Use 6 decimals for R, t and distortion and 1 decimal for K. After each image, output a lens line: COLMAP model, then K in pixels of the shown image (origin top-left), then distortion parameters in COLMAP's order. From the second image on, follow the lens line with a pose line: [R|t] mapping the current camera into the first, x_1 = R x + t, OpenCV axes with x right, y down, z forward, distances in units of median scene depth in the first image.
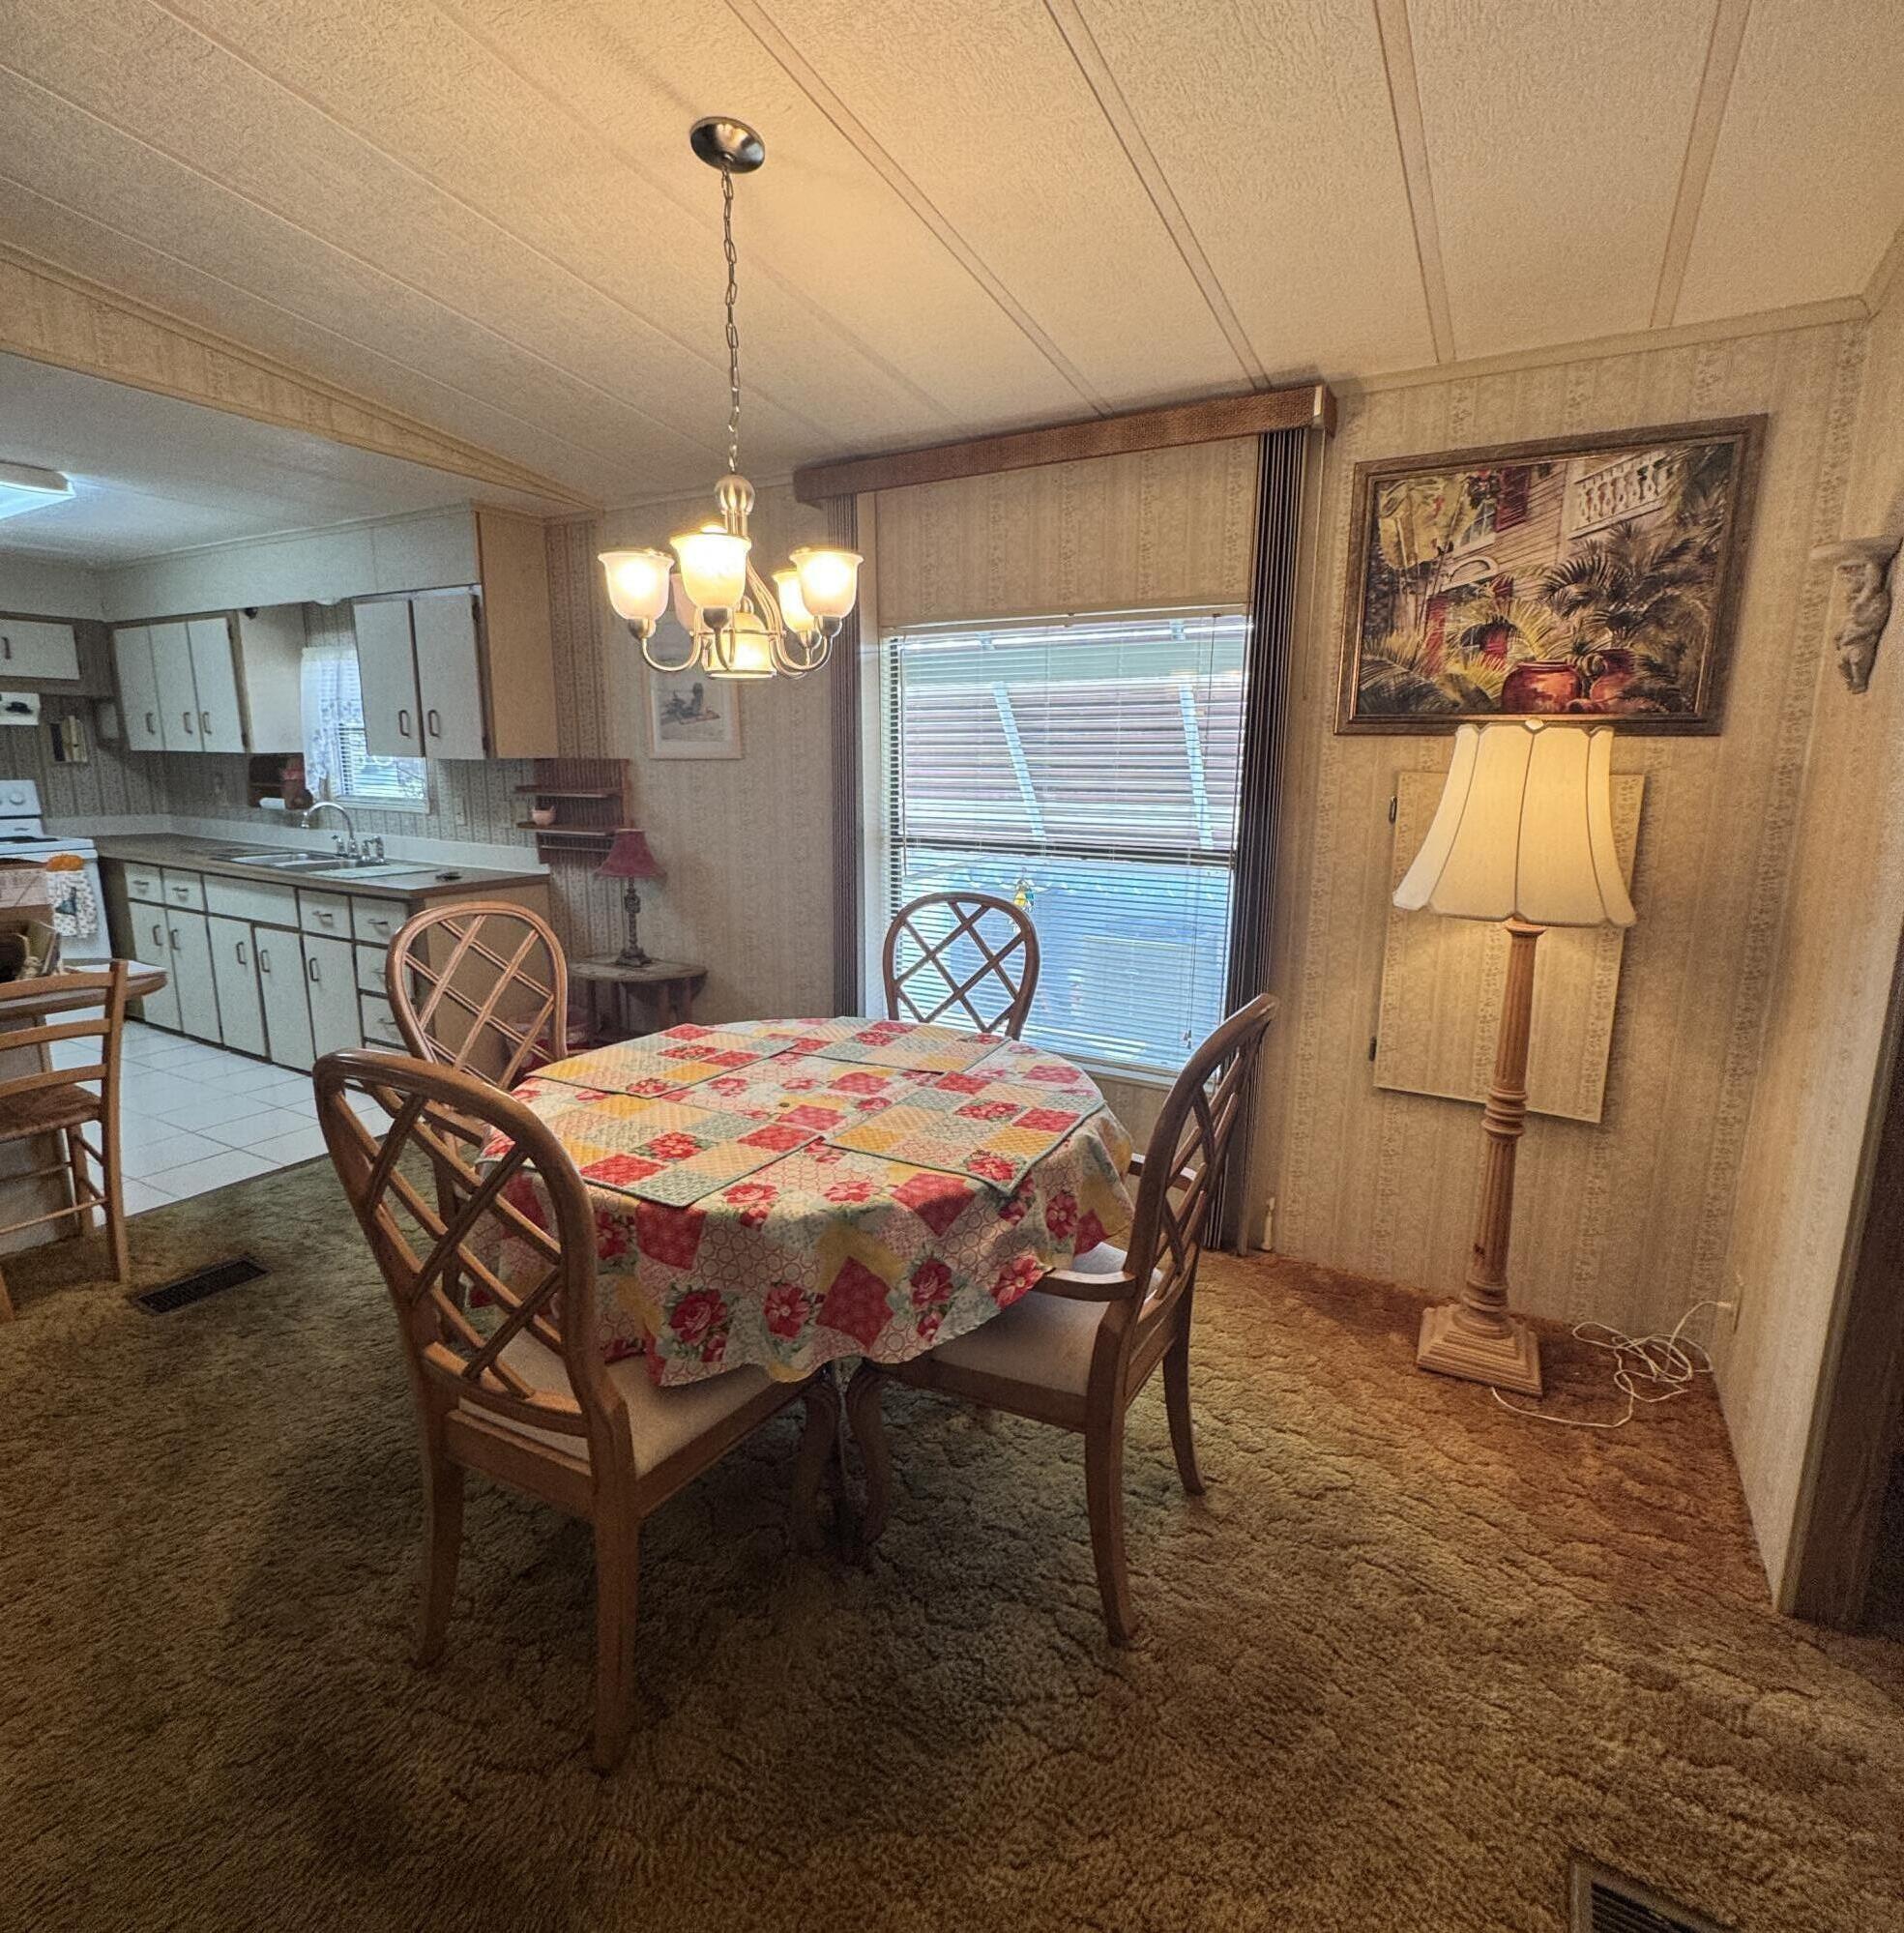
lens RADIAL K [[1026.9, 0, 963.7], [0, 1026.9, 955.7], [0, 0, 1]] dist [-0.004556, 0.000113]
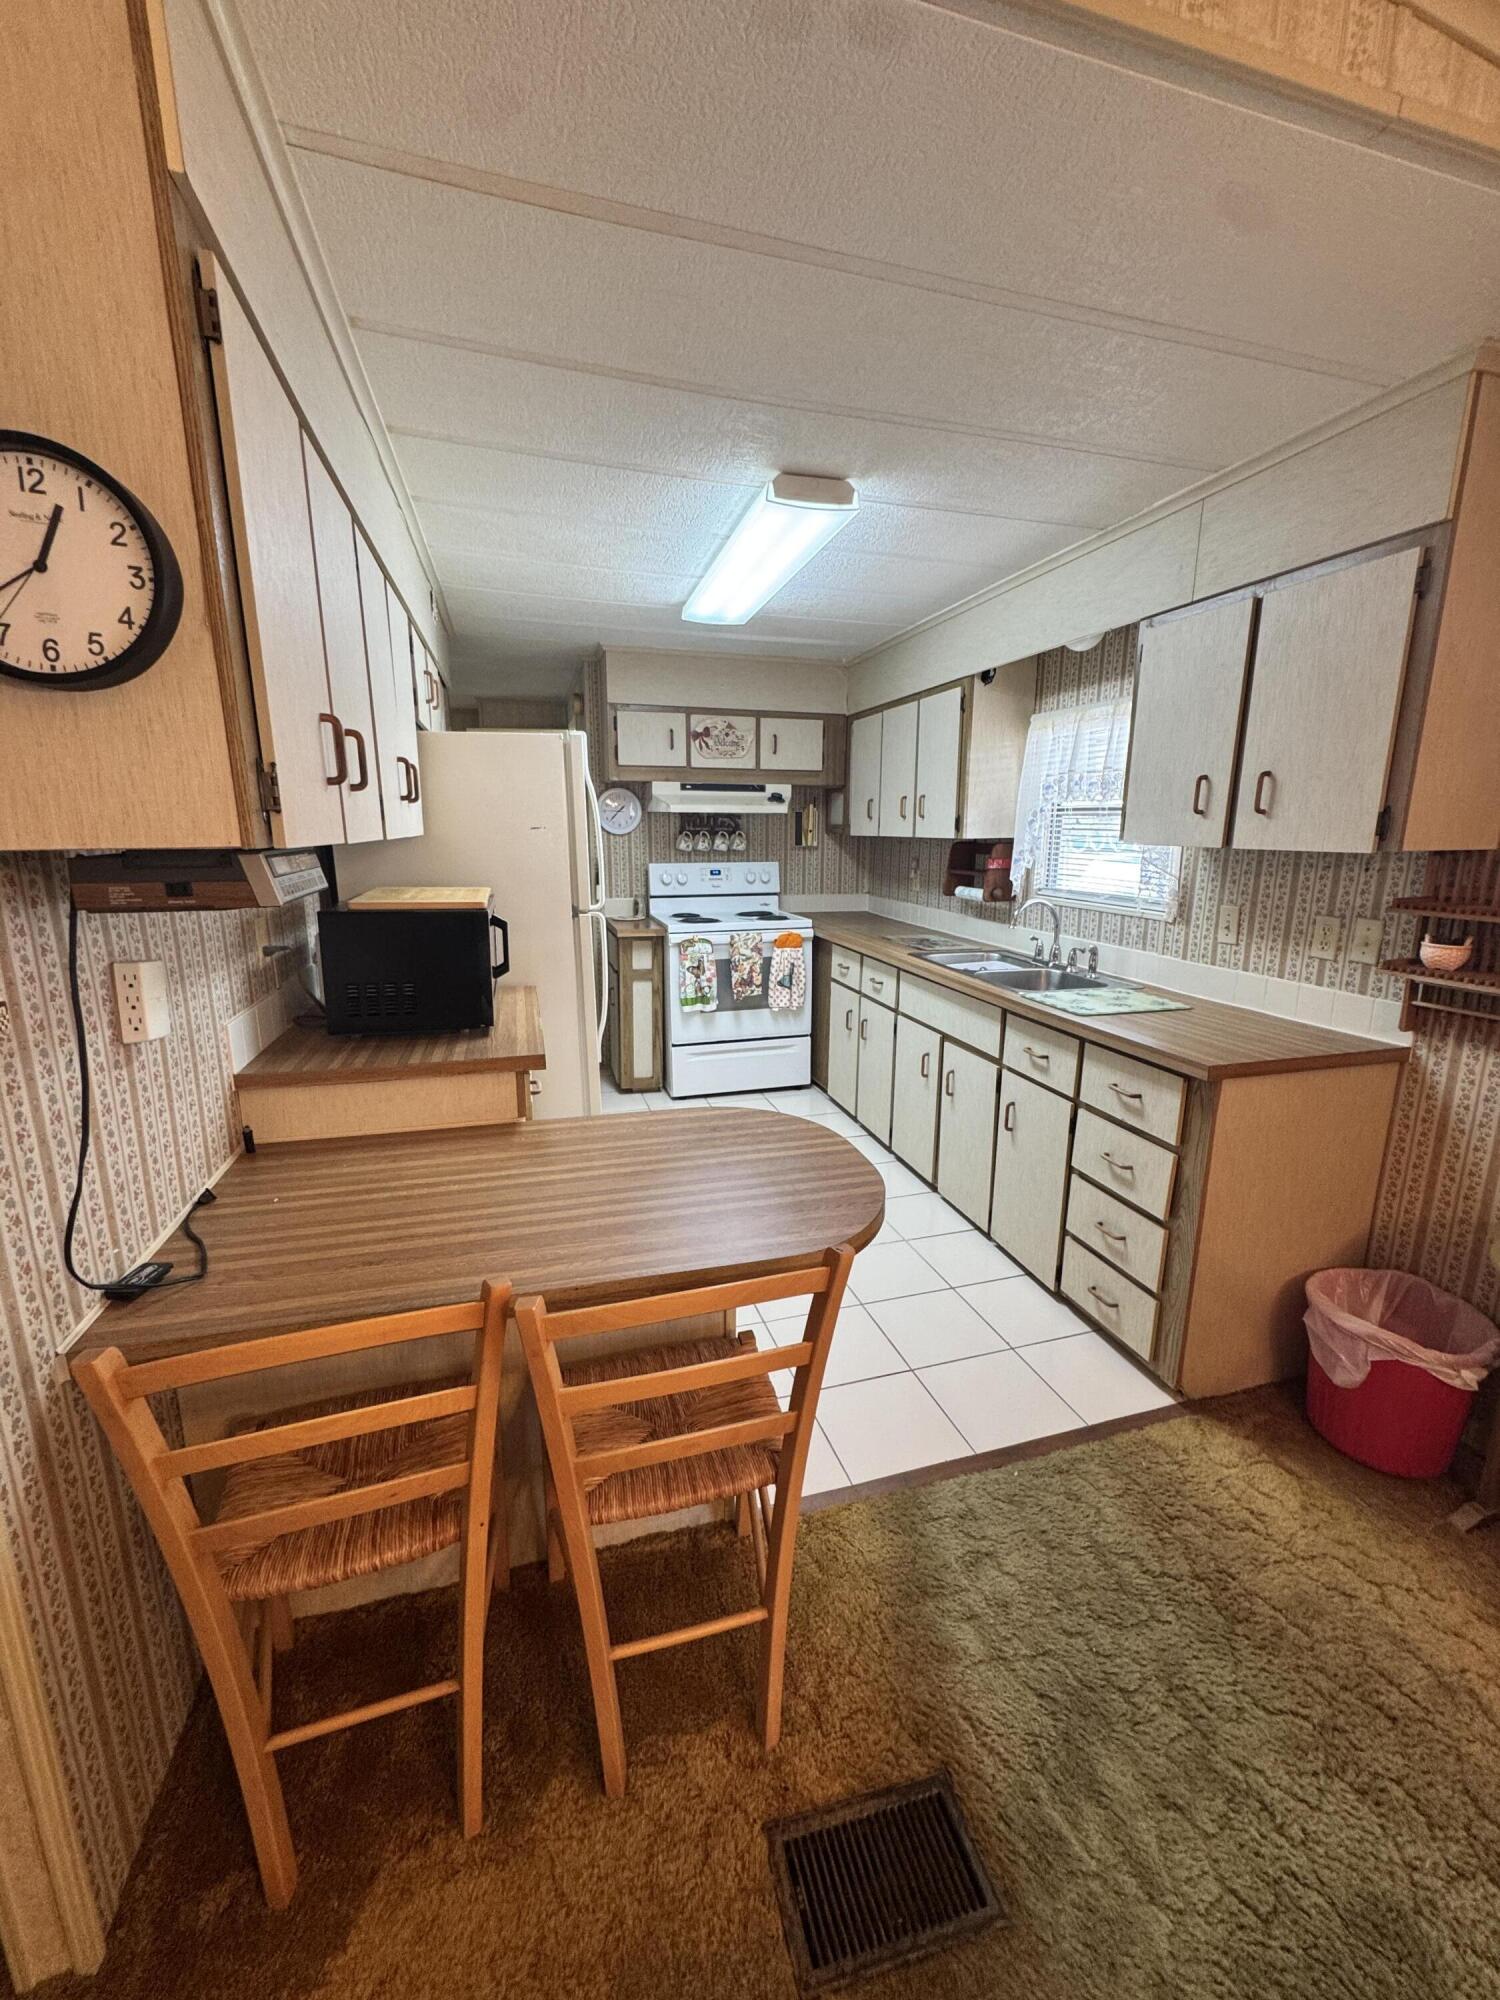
lens RADIAL K [[800.0, 0, 755.2], [0, 800.0, 1002.7], [0, 0, 1]] dist [-0.005756, 0.000268]
pose [[0.720620, 0.137472, -0.679565, -0.324828], [-0.128133, 0.989668, 0.064330, -0.076250], [0.681387, 0.040717, 0.730790, 0.364291]]
